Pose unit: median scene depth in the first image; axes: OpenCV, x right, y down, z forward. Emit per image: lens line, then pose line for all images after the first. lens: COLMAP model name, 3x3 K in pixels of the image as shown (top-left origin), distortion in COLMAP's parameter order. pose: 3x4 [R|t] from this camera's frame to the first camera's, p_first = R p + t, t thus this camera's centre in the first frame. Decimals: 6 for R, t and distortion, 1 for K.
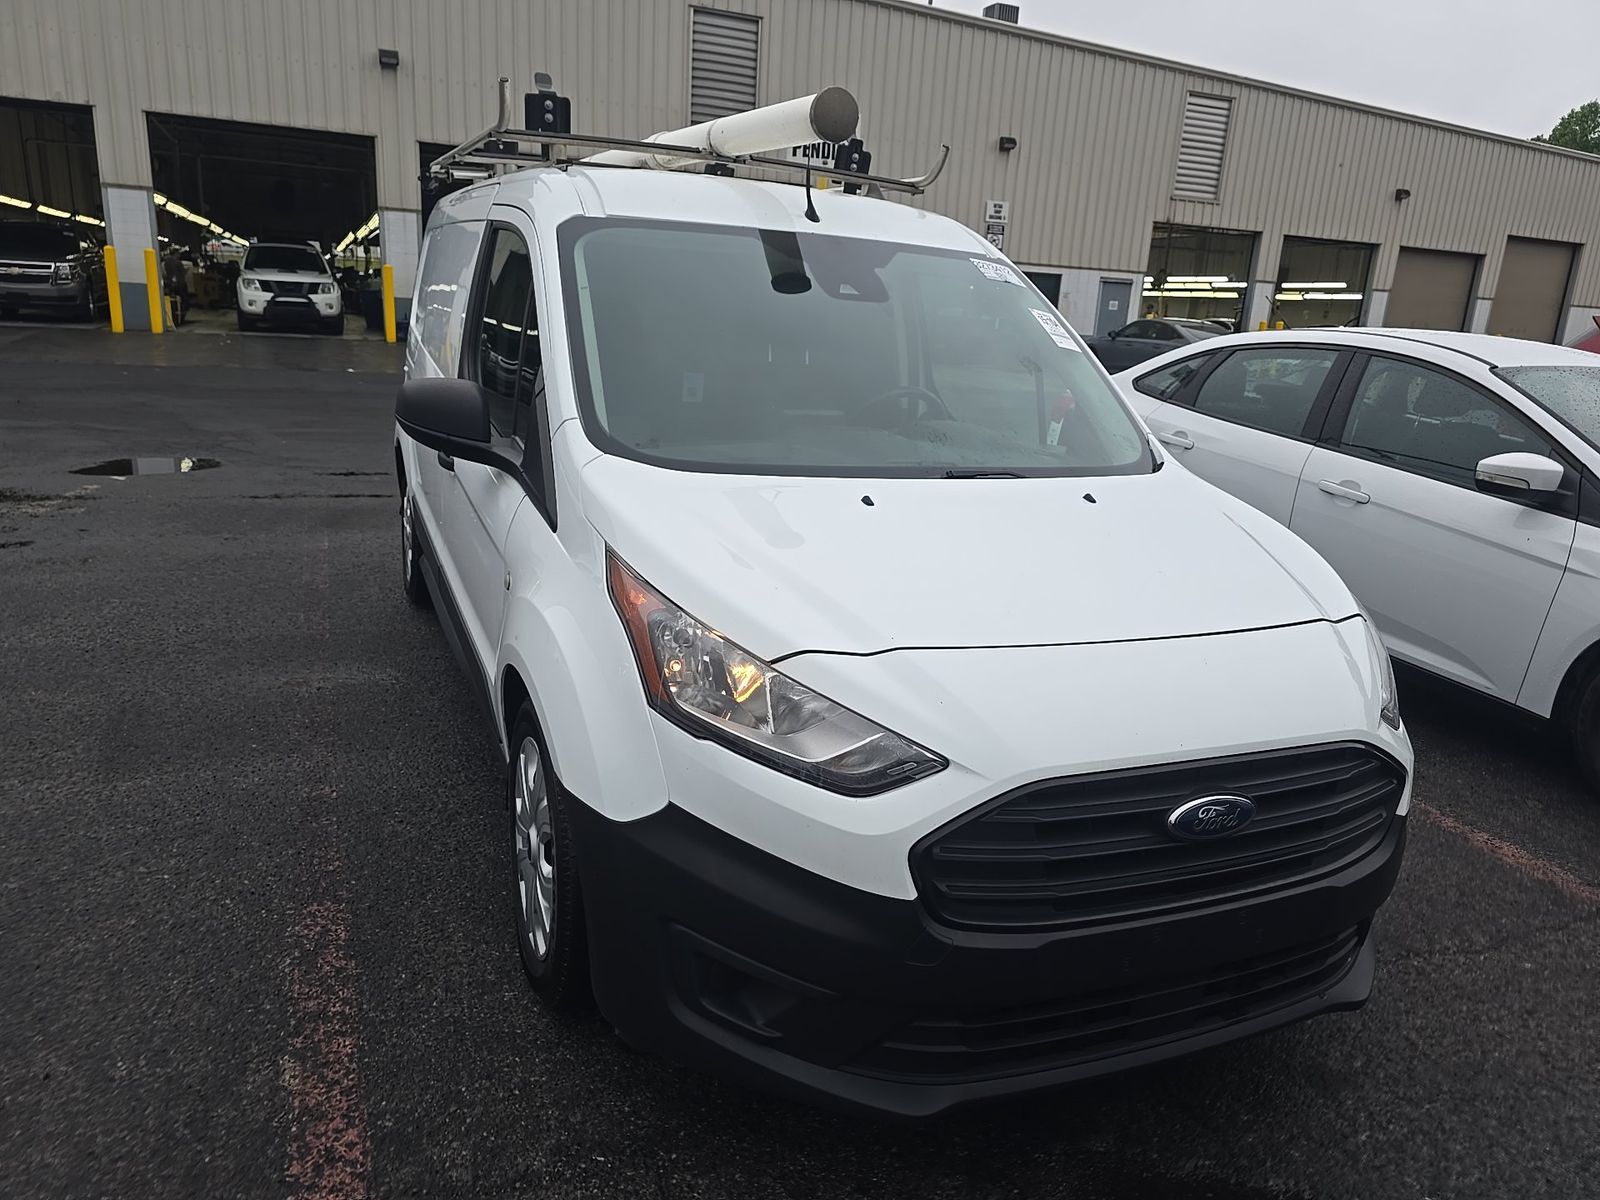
lens RADIAL K [[1090.1, 0, 800.0], [0, 1090.1, 600.0], [0, 0, 1]] dist [0.022295, -0.019908]
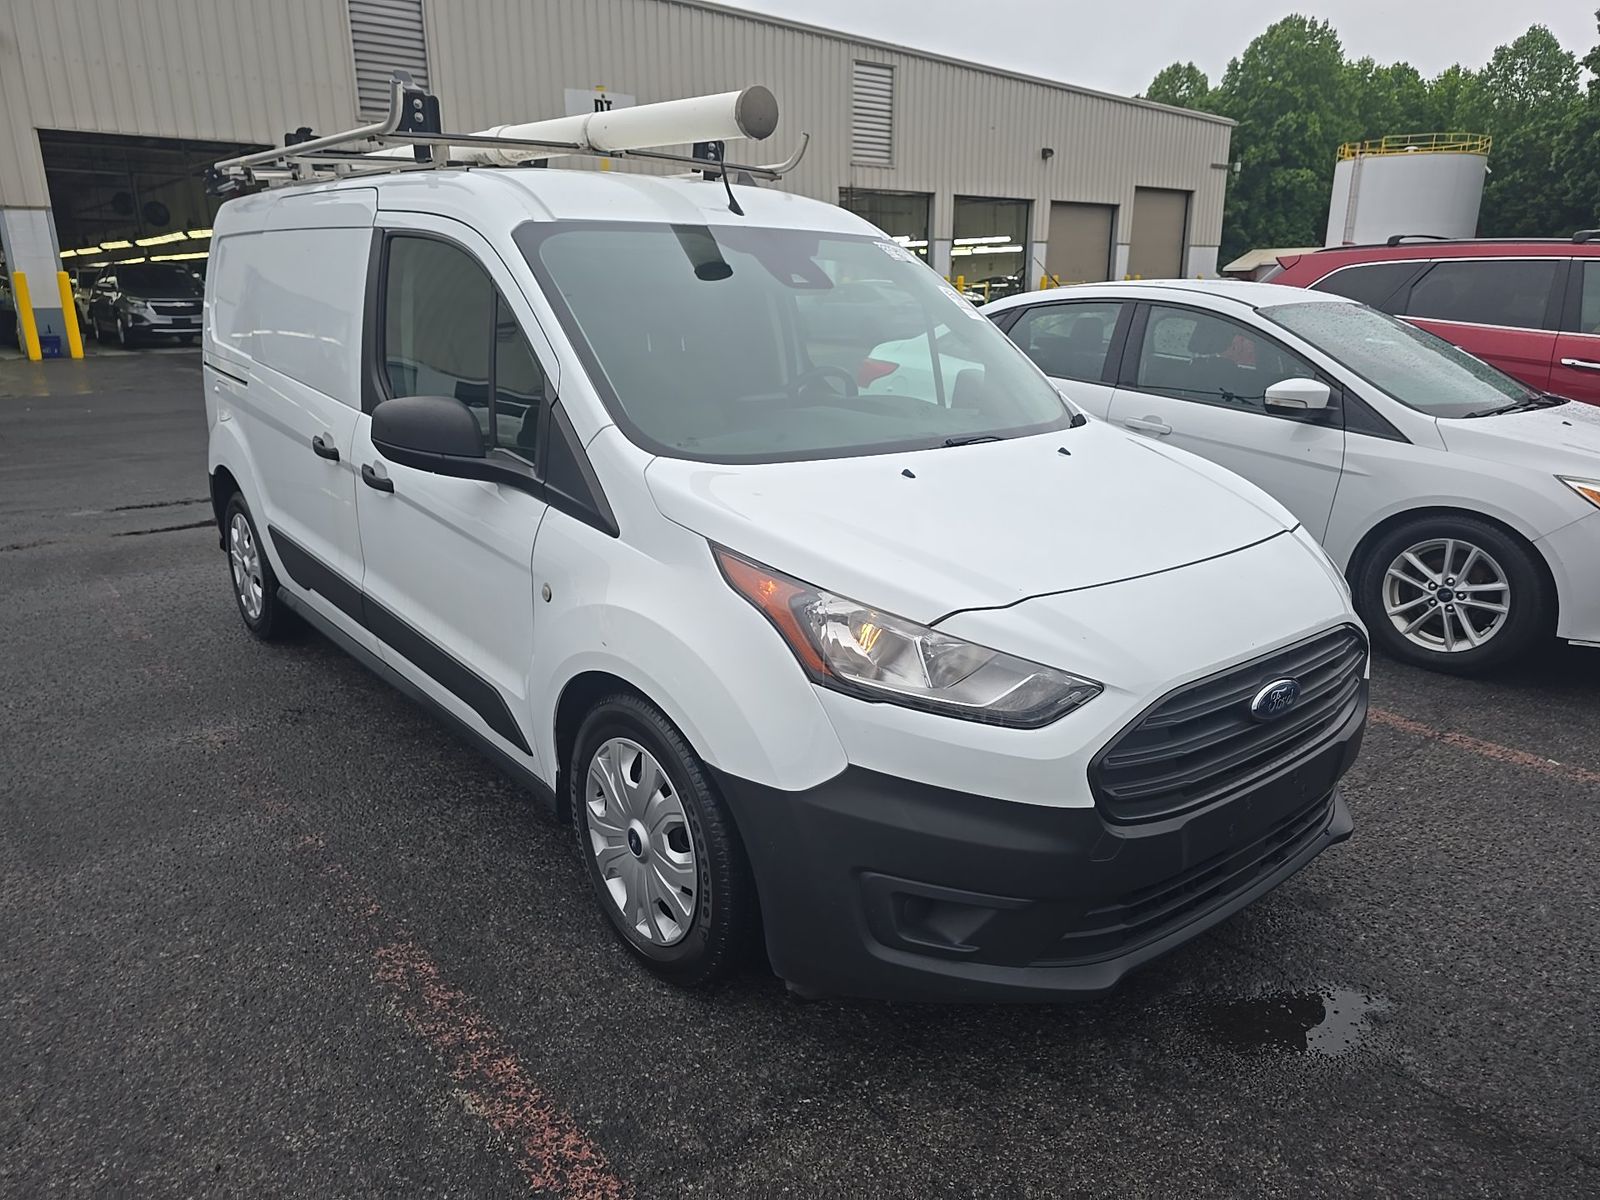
lens RADIAL K [[1083.2, 0, 801.2], [0, 1083.2, 609.7], [0, 0, 1]] dist [0.011843, -0.004659]
pose [[0.958787, -0.138389, 0.248146, -0.200353], [0.129905, 0.990248, 0.050328, -0.014806], [-0.252691, -0.016018, 0.967414, -0.018146]]
